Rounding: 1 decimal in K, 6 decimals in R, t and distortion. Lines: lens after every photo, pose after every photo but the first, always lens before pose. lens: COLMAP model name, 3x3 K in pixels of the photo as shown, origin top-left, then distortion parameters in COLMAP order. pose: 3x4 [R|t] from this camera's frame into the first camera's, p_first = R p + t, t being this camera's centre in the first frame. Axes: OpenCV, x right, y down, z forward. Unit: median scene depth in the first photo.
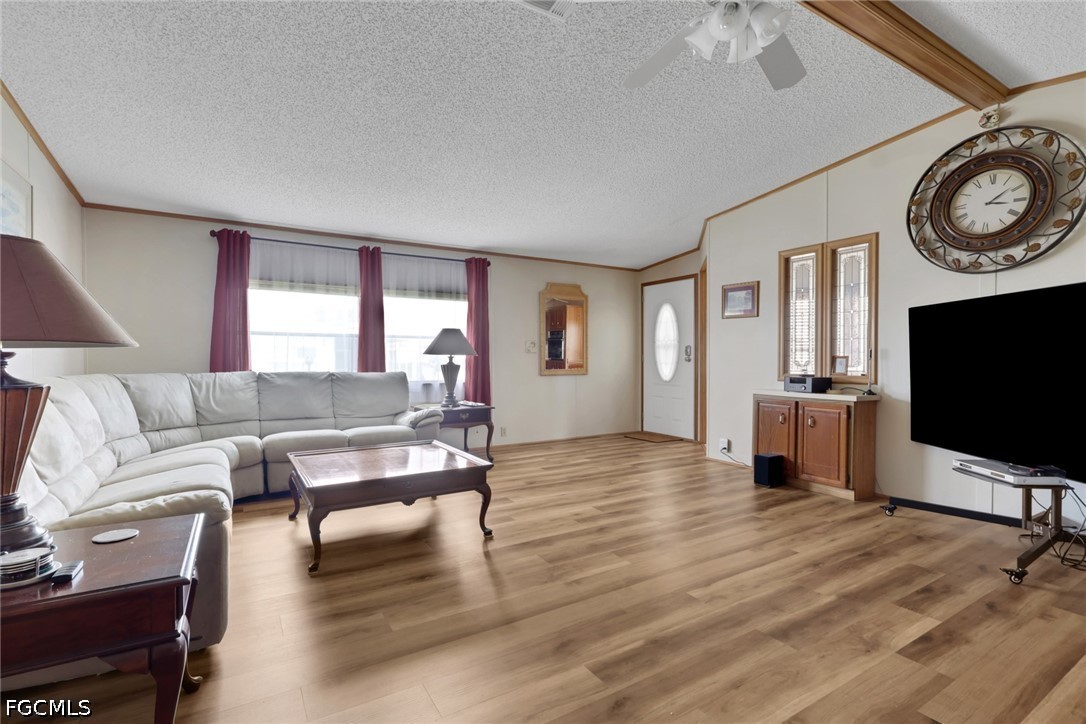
lens RADIAL K [[506.6, 0, 537.2], [0, 506.6, 360.6], [0, 0, 1]] dist [-0.001699, 0.000310]
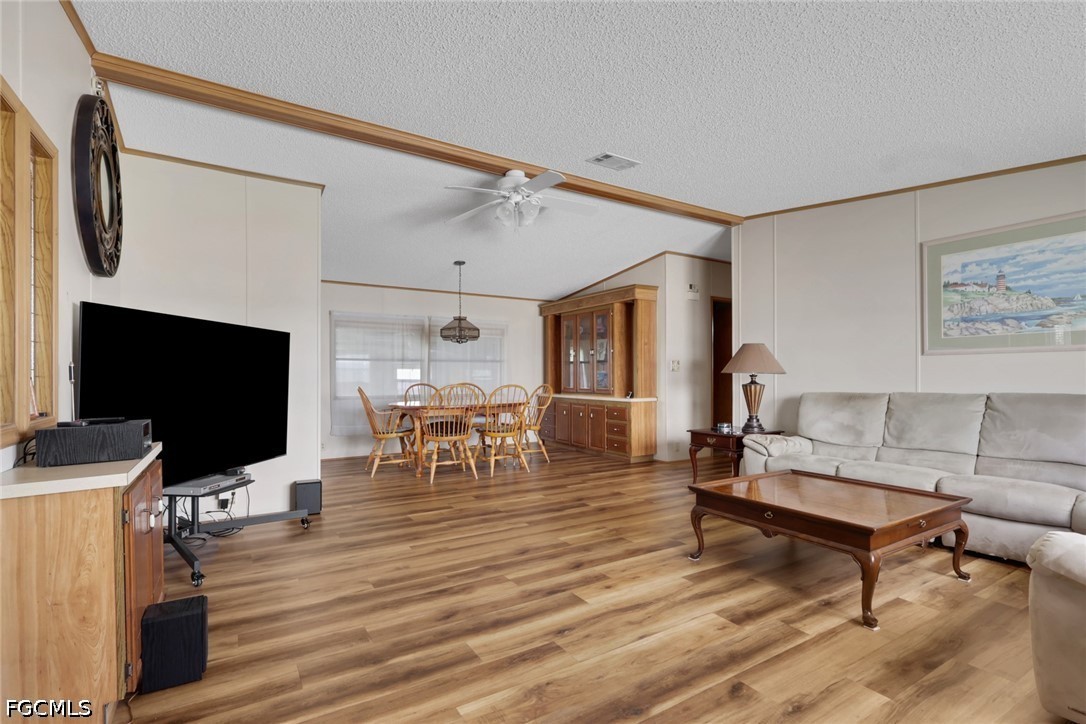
lens RADIAL K [[506.6, 0, 538.4], [0, 506.6, 378.4], [0, 0, 1]] dist [-0.001699, 0.000310]
pose [[-0.999981, 0.003579, -0.004968, 0.205069], [0.003522, 0.999928, 0.011500, -0.014071], [0.005009, 0.011482, -0.999922, 1.943221]]
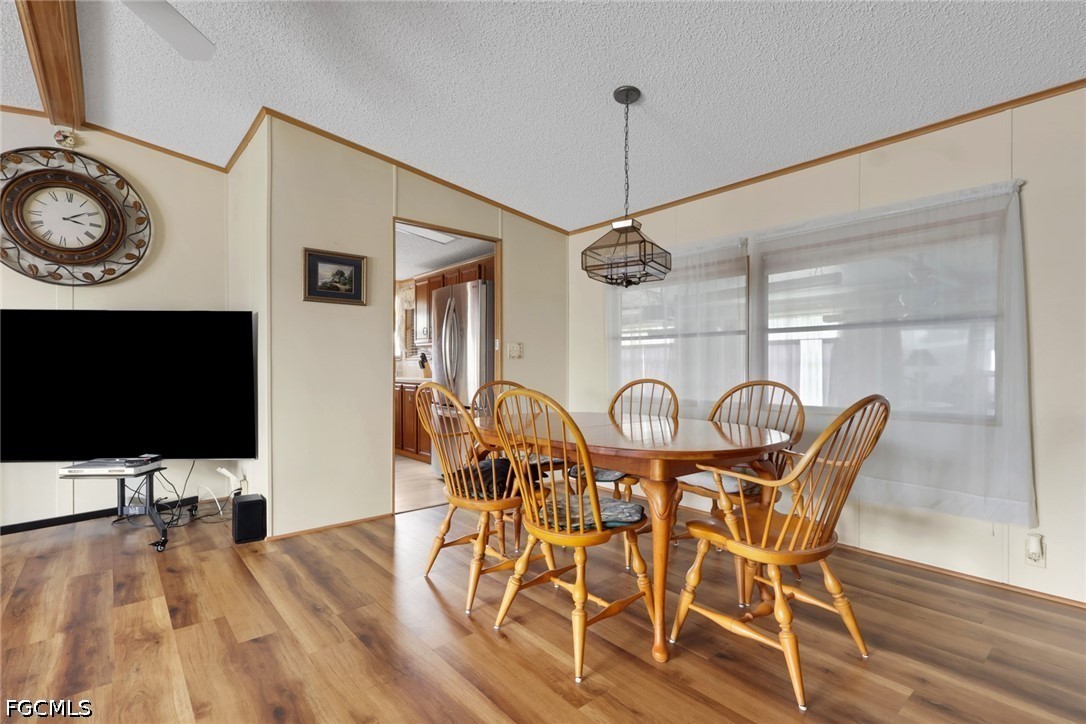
lens RADIAL K [[506.6, 0, 533.2], [0, 506.6, 364.5], [0, 0, 1]] dist [-0.001699, 0.000310]
pose [[-0.150085, 0.005688, 0.988657, -0.310930], [0.006931, 0.999965, -0.004701, 0.000966], [-0.988649, 0.006147, -0.150119, 0.226177]]
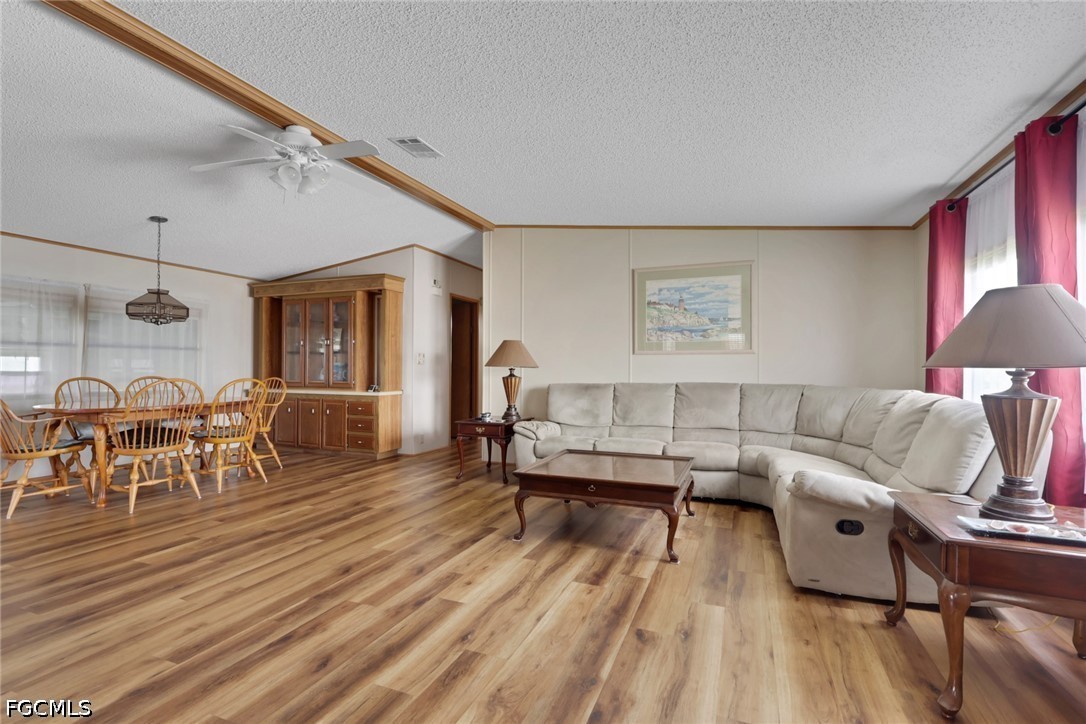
lens RADIAL K [[506.6, 0, 535.9], [0, 506.6, 365.8], [0, 0, 1]] dist [-0.001699, 0.000310]
pose [[-0.806591, -0.006381, -0.591075, 0.486602], [-0.007497, 0.999972, -0.000565, -0.013204], [0.591062, 0.003975, -0.806616, 1.839299]]
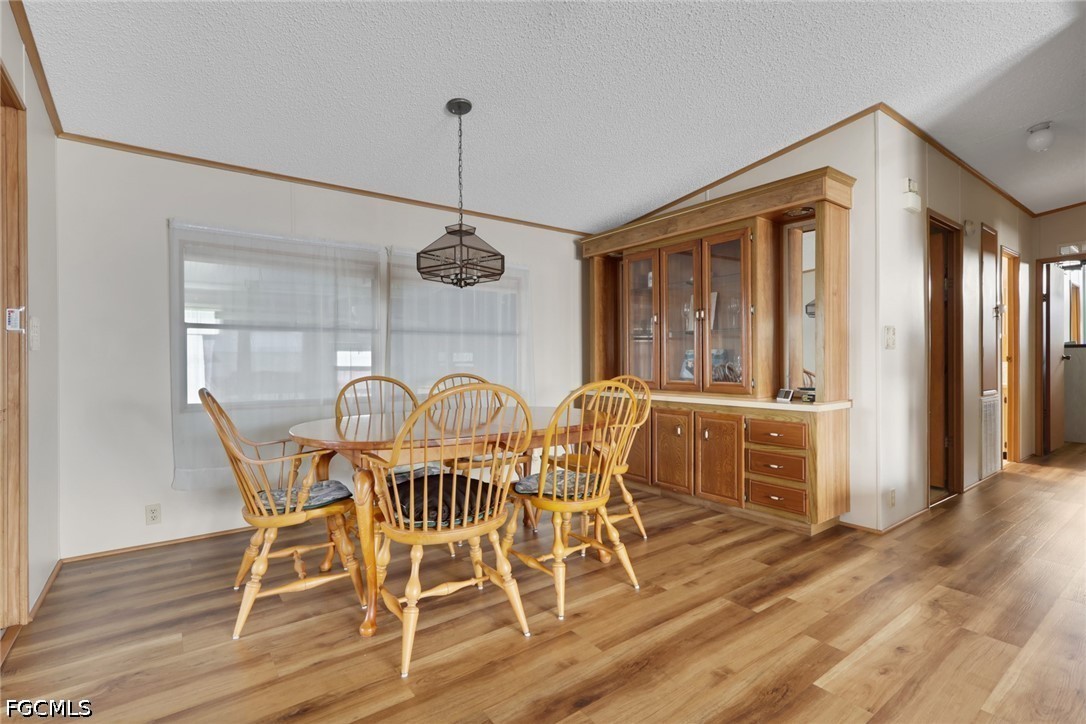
lens RADIAL K [[506.6, 0, 539.2], [0, 506.6, 366.3], [0, 0, 1]] dist [-0.001699, 0.000310]
pose [[-0.995583, 0.008912, -0.093457, 0.451807], [0.007522, 0.999856, 0.015208, -0.001978], [0.093579, 0.014437, -0.995507, 0.843553]]
